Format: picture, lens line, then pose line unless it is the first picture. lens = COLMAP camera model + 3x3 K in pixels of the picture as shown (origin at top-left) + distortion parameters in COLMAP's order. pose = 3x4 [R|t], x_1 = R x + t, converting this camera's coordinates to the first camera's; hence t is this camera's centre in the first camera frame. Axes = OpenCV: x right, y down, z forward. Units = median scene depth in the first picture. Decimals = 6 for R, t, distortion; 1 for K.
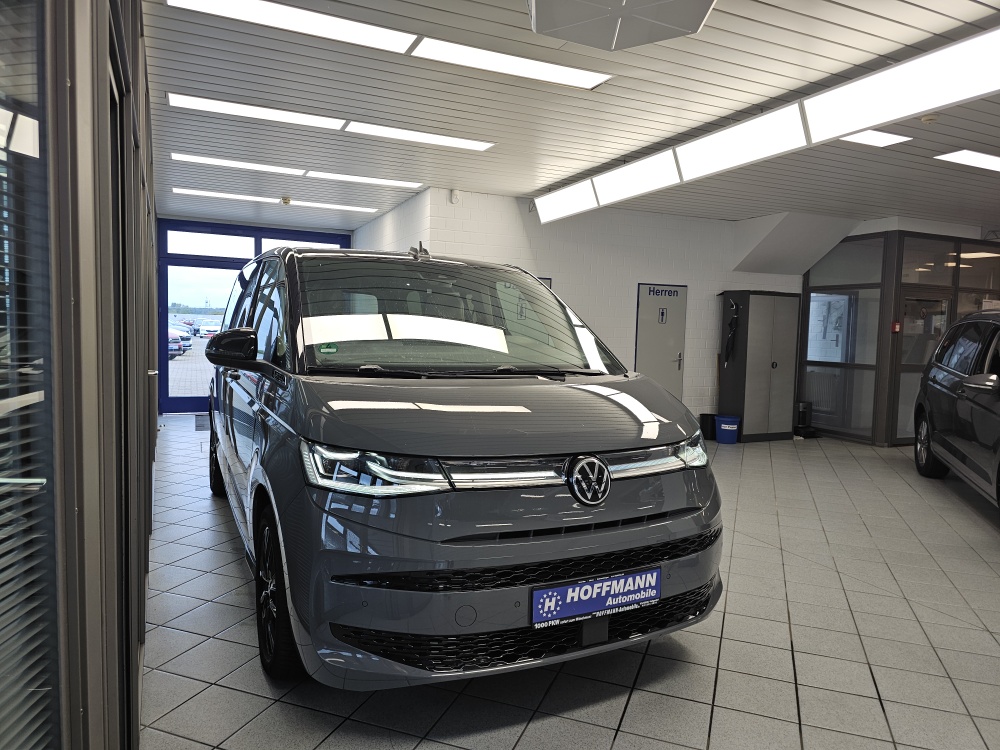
lens RADIAL K [[671.6, 0, 495.6], [0, 671.6, 373.0], [0, 0, 1]] dist [0.070923, -0.077783]
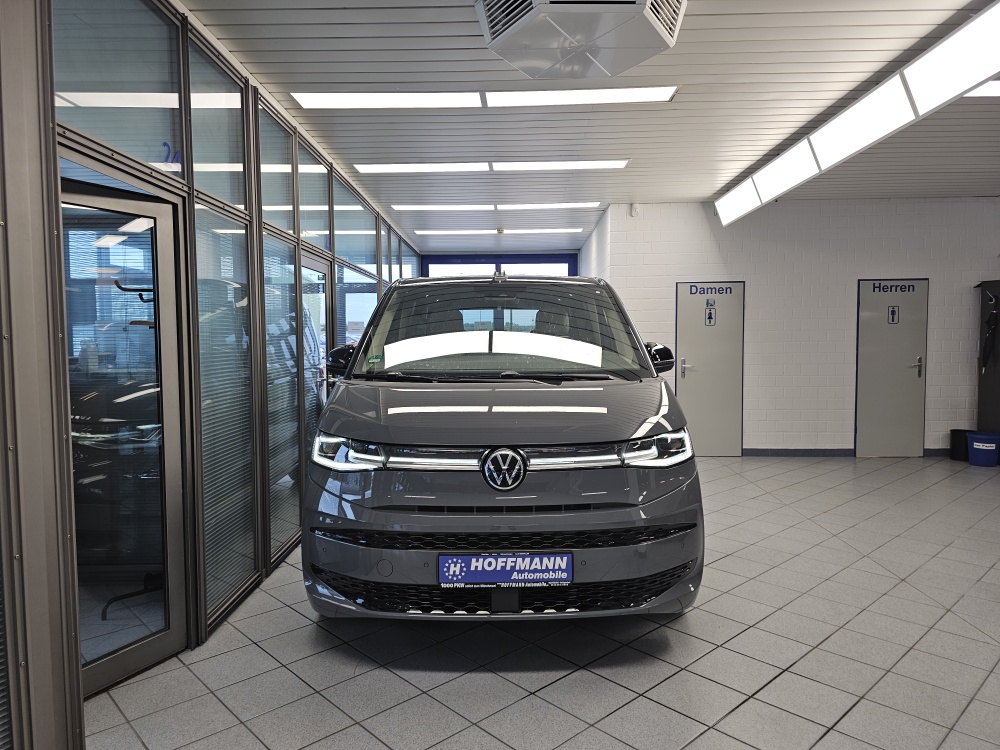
lens RADIAL K [[671.6, 0, 495.6], [0, 671.6, 373.0], [0, 0, 1]] dist [0.070923, -0.077783]
pose [[0.892903, -0.008785, -0.450163, 0.648814], [0.001327, 0.999857, -0.016881, 0.013667], [0.450247, 0.014475, 0.892787, -0.039137]]
